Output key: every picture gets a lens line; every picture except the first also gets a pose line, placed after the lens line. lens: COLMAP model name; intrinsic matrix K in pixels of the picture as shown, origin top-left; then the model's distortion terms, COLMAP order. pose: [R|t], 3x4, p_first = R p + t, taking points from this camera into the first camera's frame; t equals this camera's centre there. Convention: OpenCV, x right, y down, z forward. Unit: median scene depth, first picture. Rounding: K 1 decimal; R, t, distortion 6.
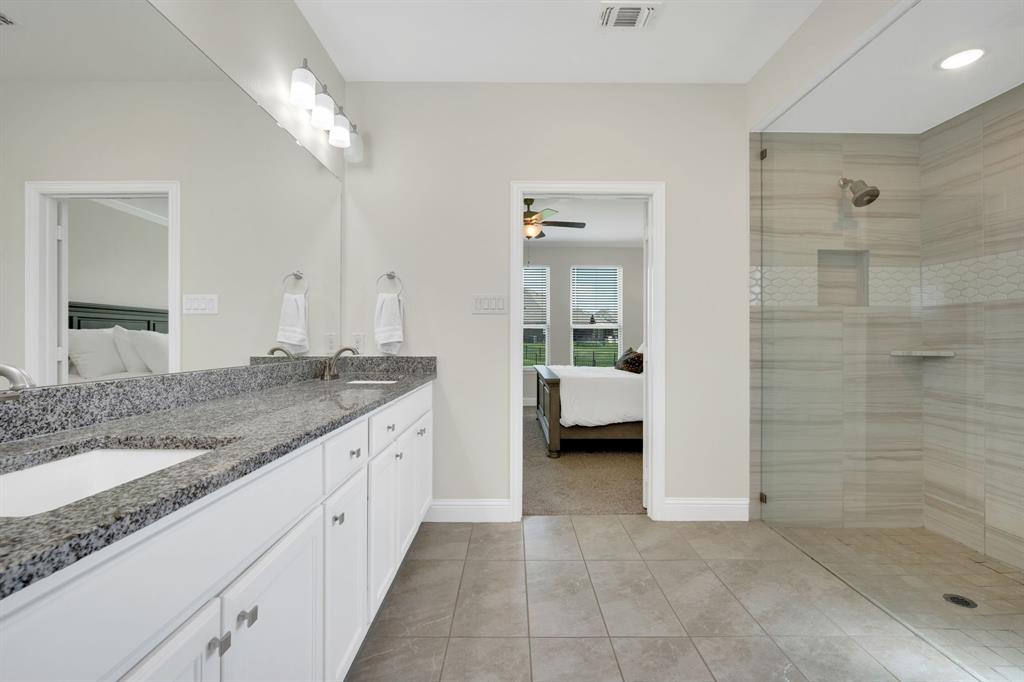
lens RADIAL K [[445.8, 0, 512.0], [0, 445.8, 341.0], [0, 0, 1]] dist [-0.010596, -0.000489]
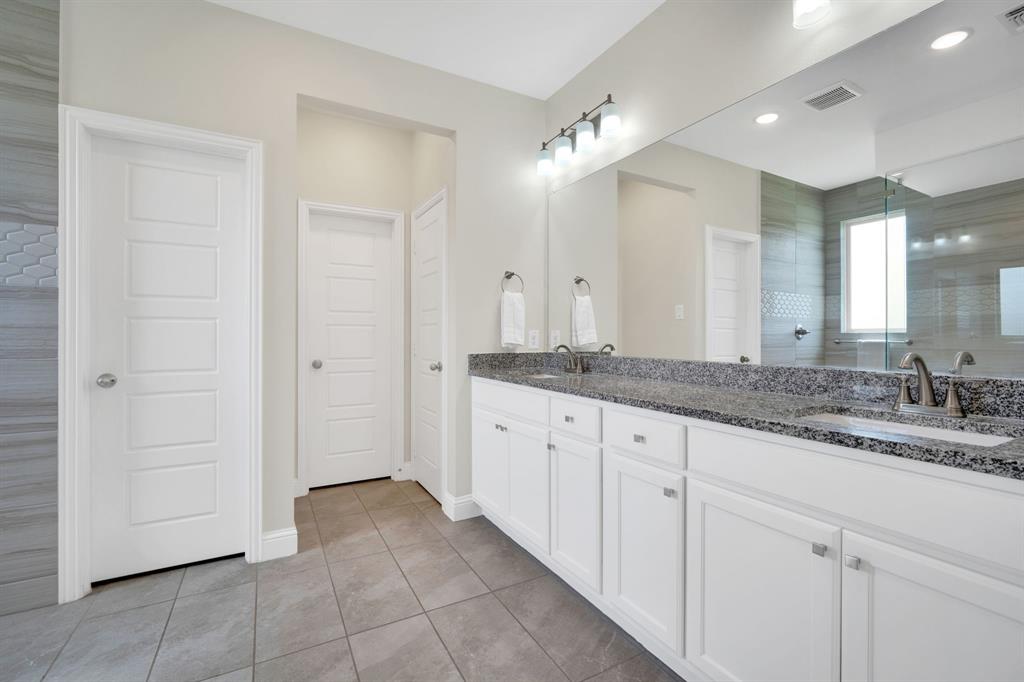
lens RADIAL K [[445.8, 0, 512.0], [0, 445.8, 341.0], [0, 0, 1]] dist [-0.010596, -0.000489]
pose [[-0.877749, 0.008196, -0.479050, 0.431211], [0.000226, 0.999861, 0.016692, -0.015054], [0.479120, 0.014543, -0.877629, 1.966617]]
